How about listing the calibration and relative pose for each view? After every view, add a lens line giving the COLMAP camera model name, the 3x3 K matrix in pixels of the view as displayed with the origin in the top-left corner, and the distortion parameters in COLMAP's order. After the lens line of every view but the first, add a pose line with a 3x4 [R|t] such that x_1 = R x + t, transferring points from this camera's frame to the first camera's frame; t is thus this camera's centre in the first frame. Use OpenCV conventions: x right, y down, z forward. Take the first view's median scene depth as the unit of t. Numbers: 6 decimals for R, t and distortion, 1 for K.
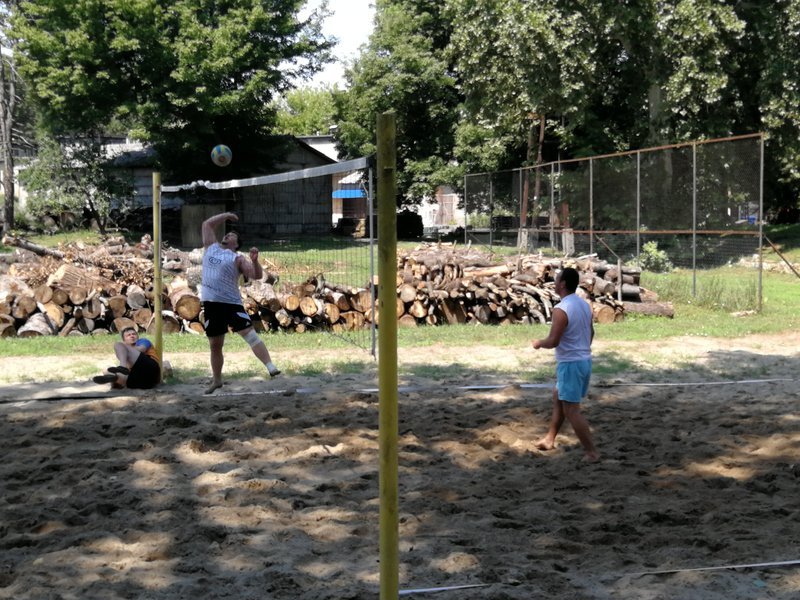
lens RADIAL K [[1258.3, 0, 403.4], [0, 1258.3, 330.0], [0, 0, 1]] dist [0.037654, -0.134909]
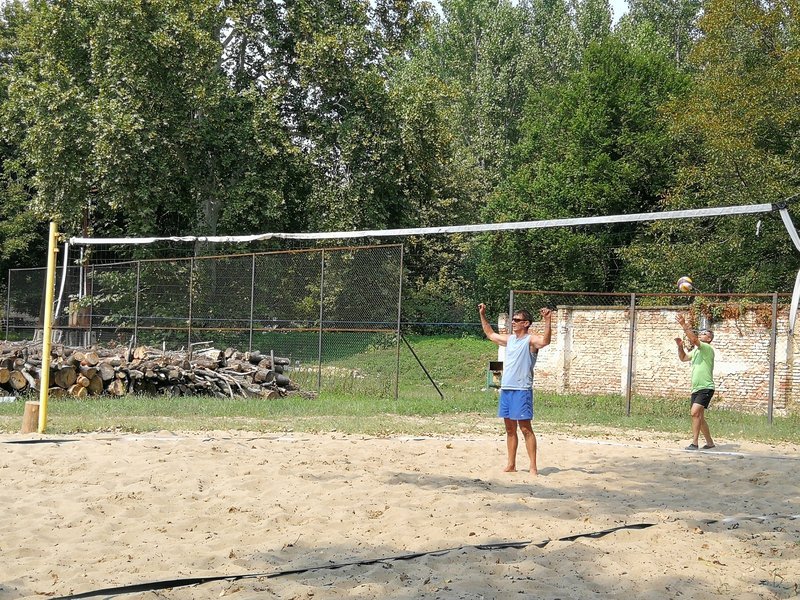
lens RADIAL K [[1267.0, 0, 400.0], [0, 1267.0, 300.0], [0, 0, 1]] dist [0.043542, -0.095173]
pose [[0.896157, 0.058546, 0.439857, -0.233837], [-0.006809, 0.992955, -0.118292, 0.032286], [-0.443684, 0.103014, 0.890243, -0.015557]]
